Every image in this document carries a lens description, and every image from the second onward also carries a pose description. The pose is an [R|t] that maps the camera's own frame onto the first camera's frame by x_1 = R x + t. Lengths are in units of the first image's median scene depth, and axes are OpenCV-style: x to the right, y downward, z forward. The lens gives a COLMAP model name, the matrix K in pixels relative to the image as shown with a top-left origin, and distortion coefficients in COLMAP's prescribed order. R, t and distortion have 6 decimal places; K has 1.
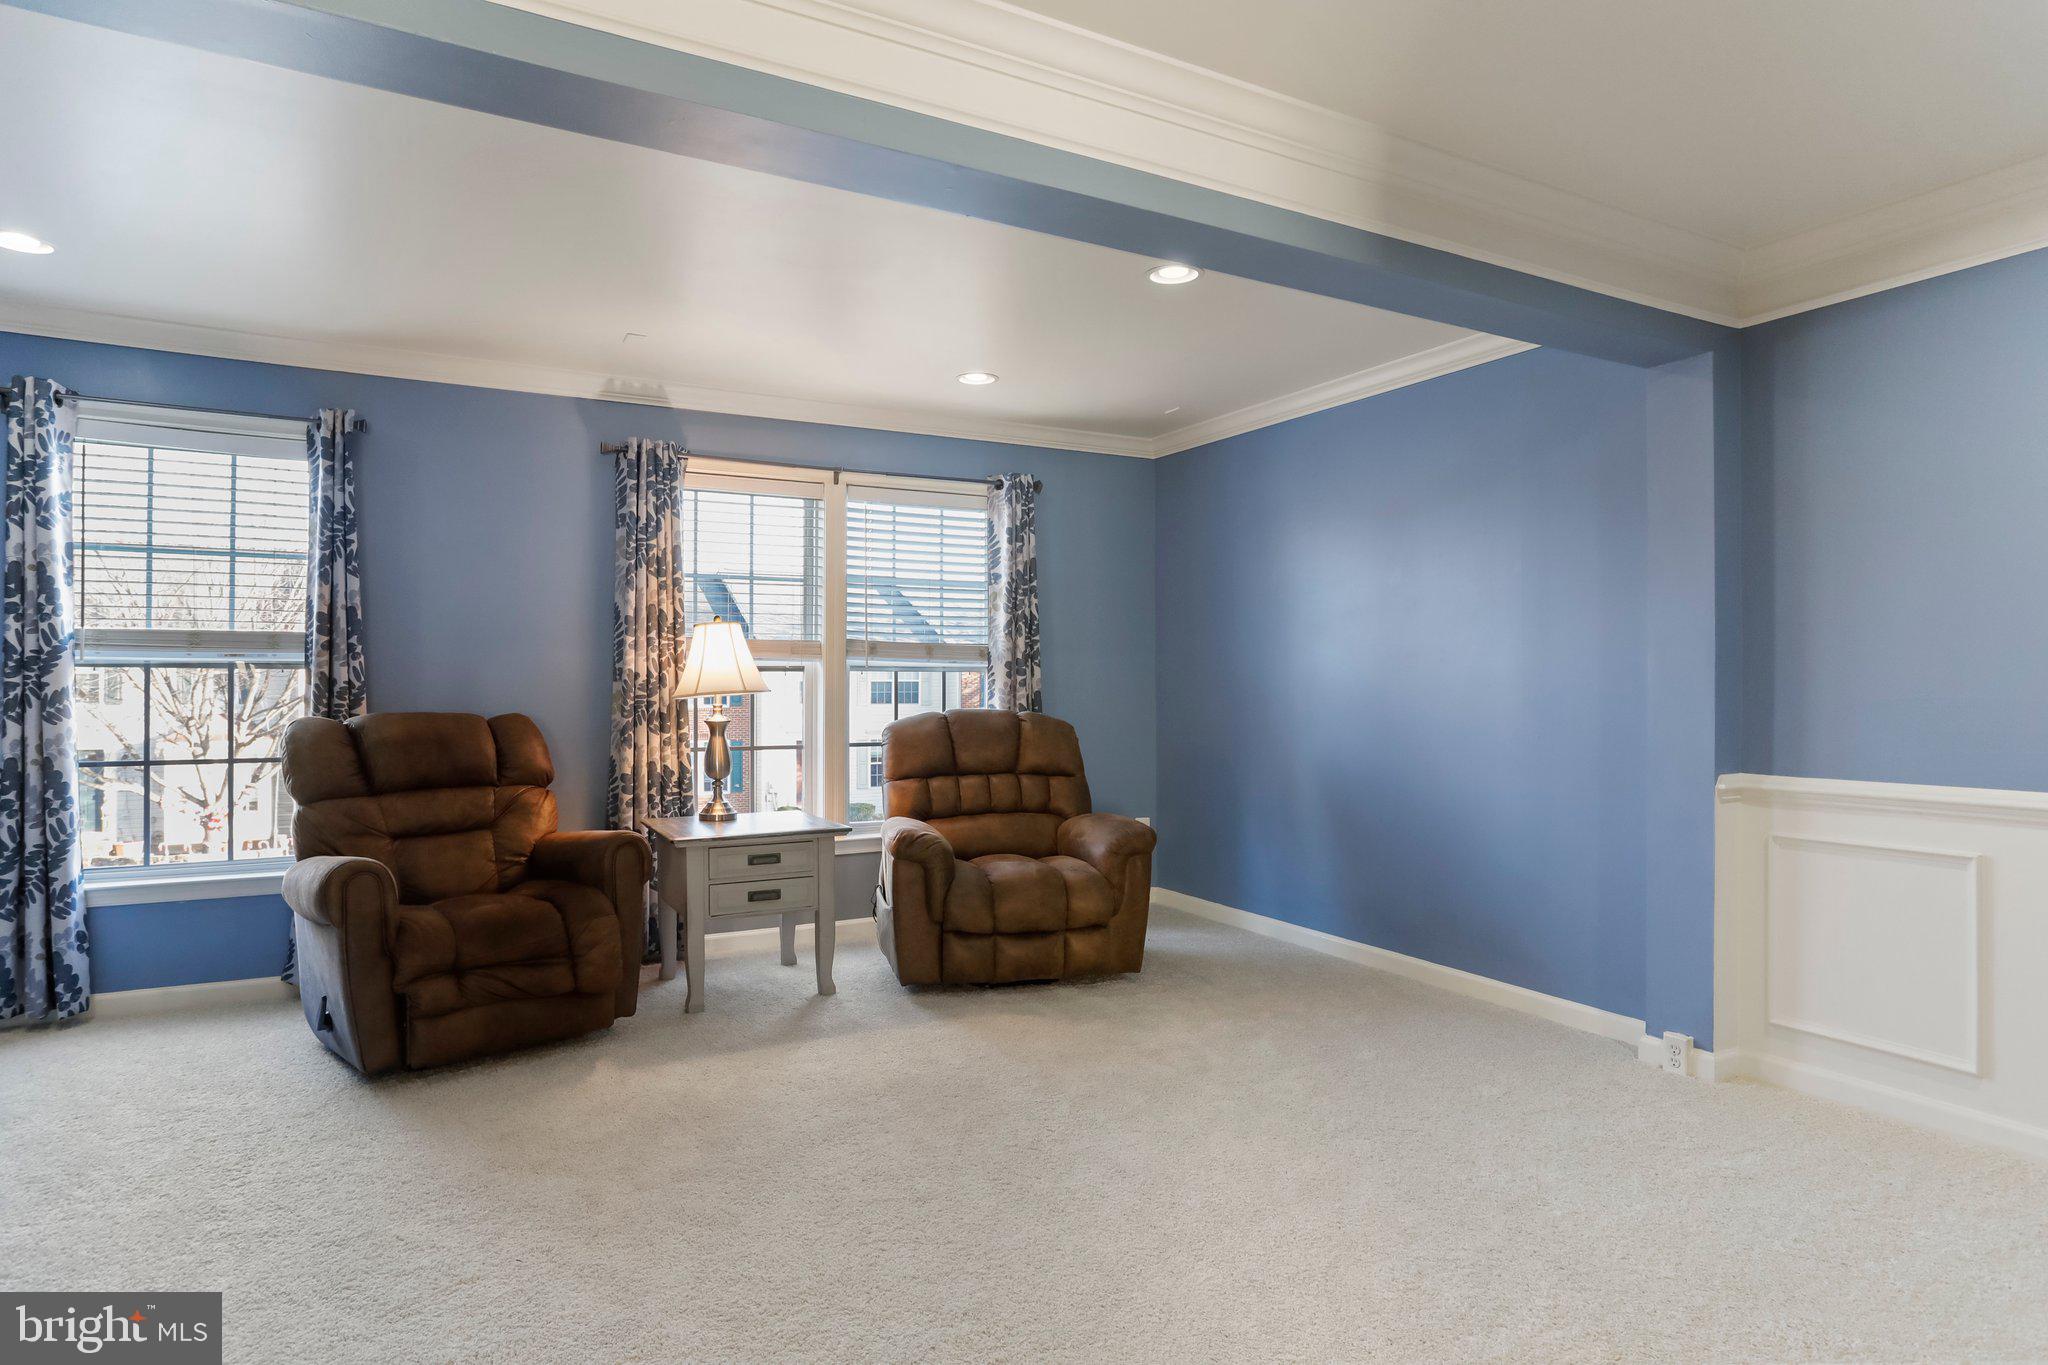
lens RADIAL K [[1087.9, 0, 1024.0], [0, 1087.9, 682.5], [0, 0, 1]] dist [-0.141331, 0.094228]
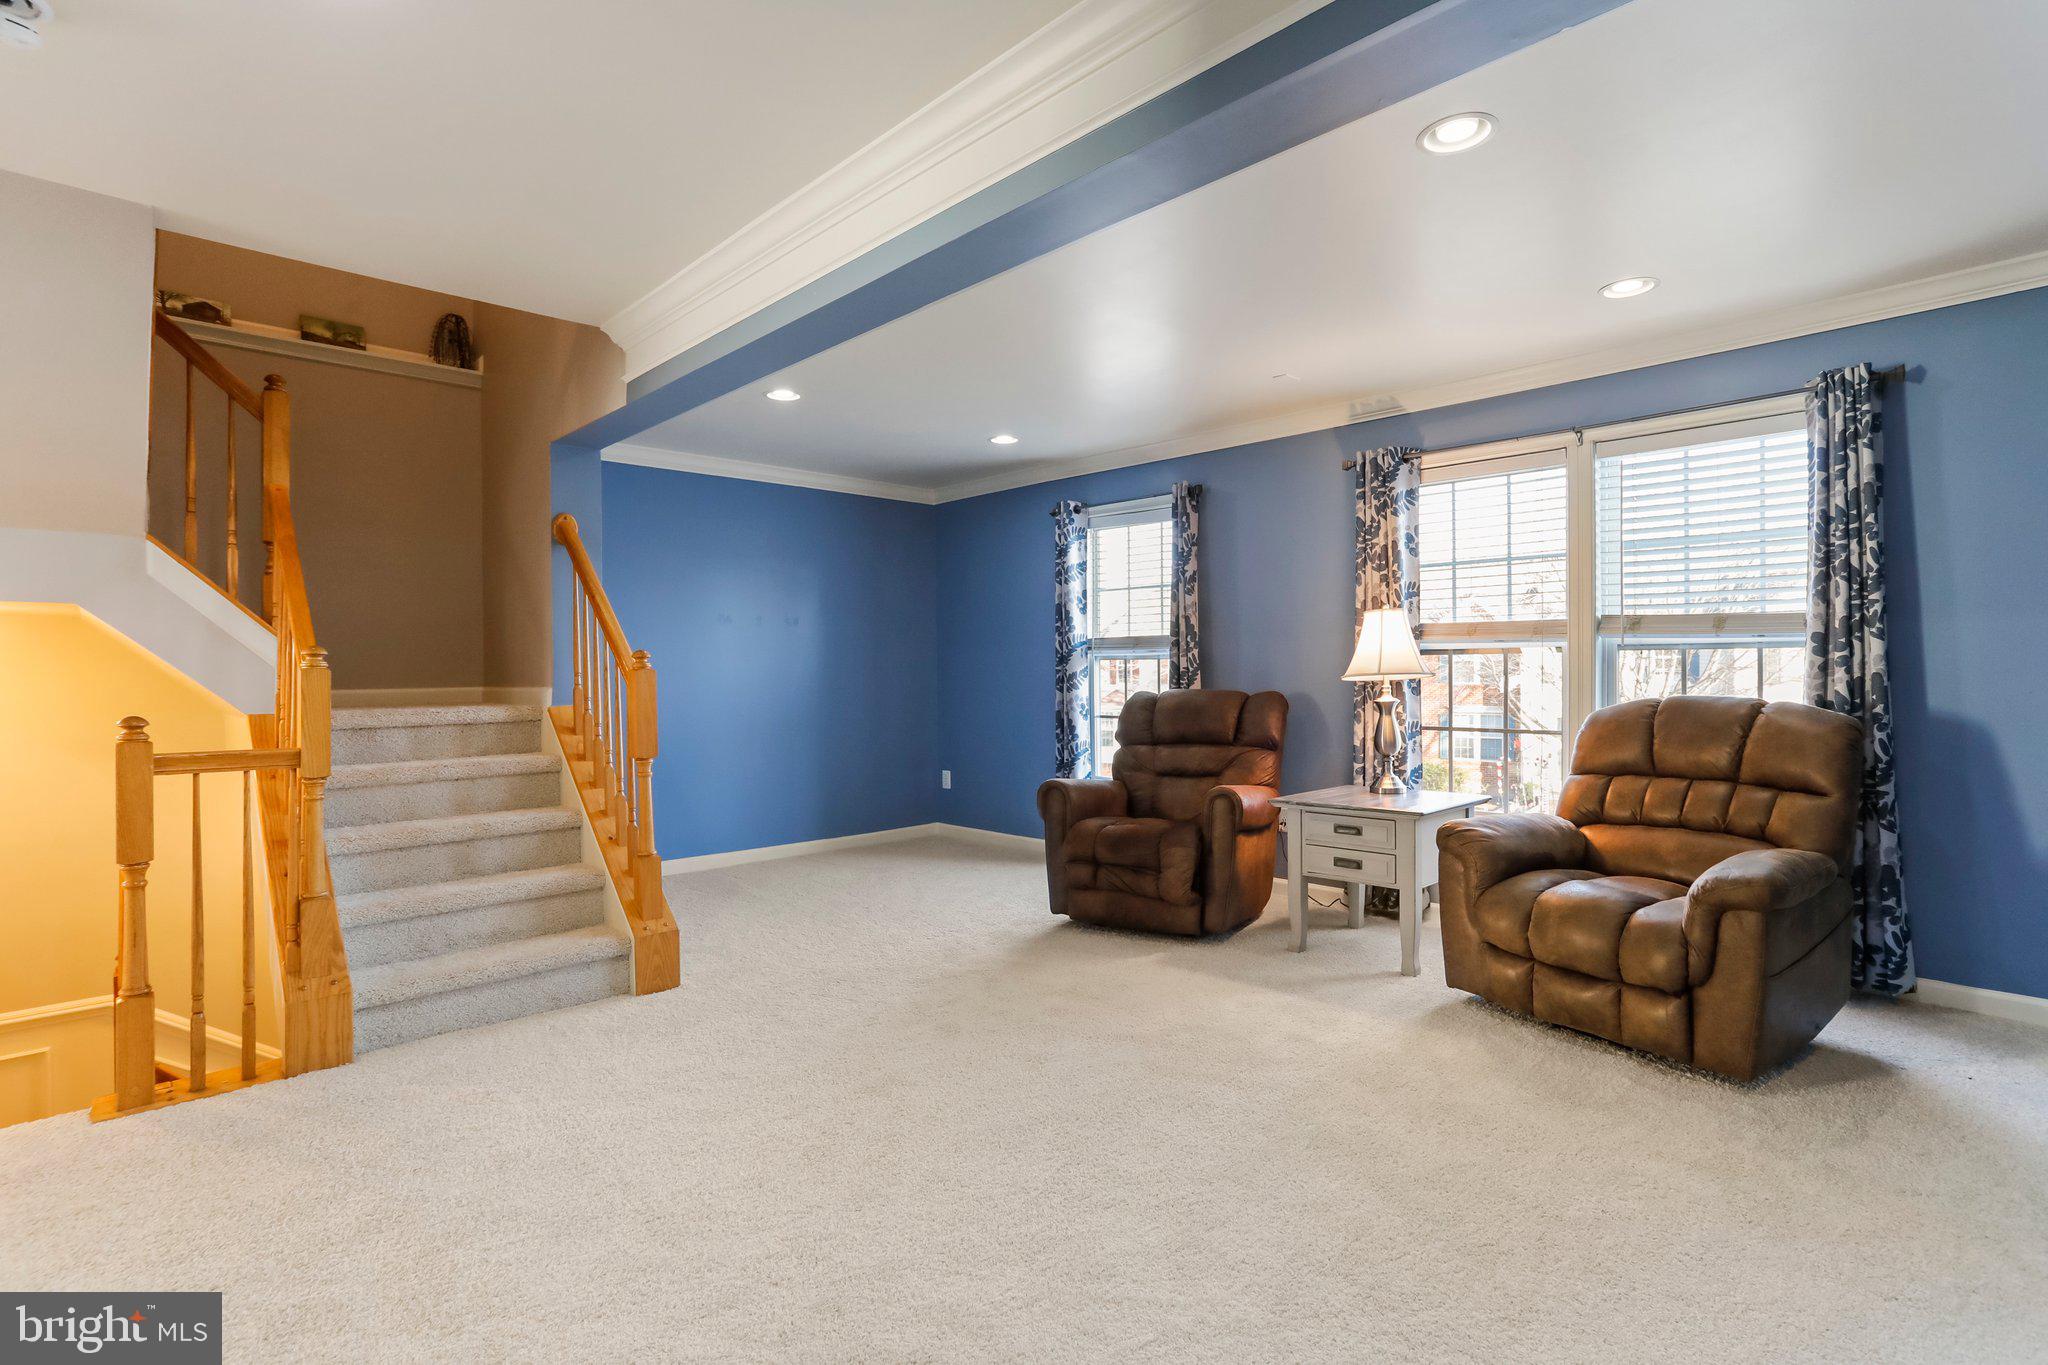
lens RADIAL K [[994.0, 0, 1029.8], [0, 994.0, 671.8], [0, 0, 1]] dist [-0.054616, 0.023580]
pose [[0.264351, -0.000200, -0.964427, 0.606298], [0.011928, 0.999924, 0.003063, -0.001844], [0.964353, -0.012314, 0.264333, 0.410065]]
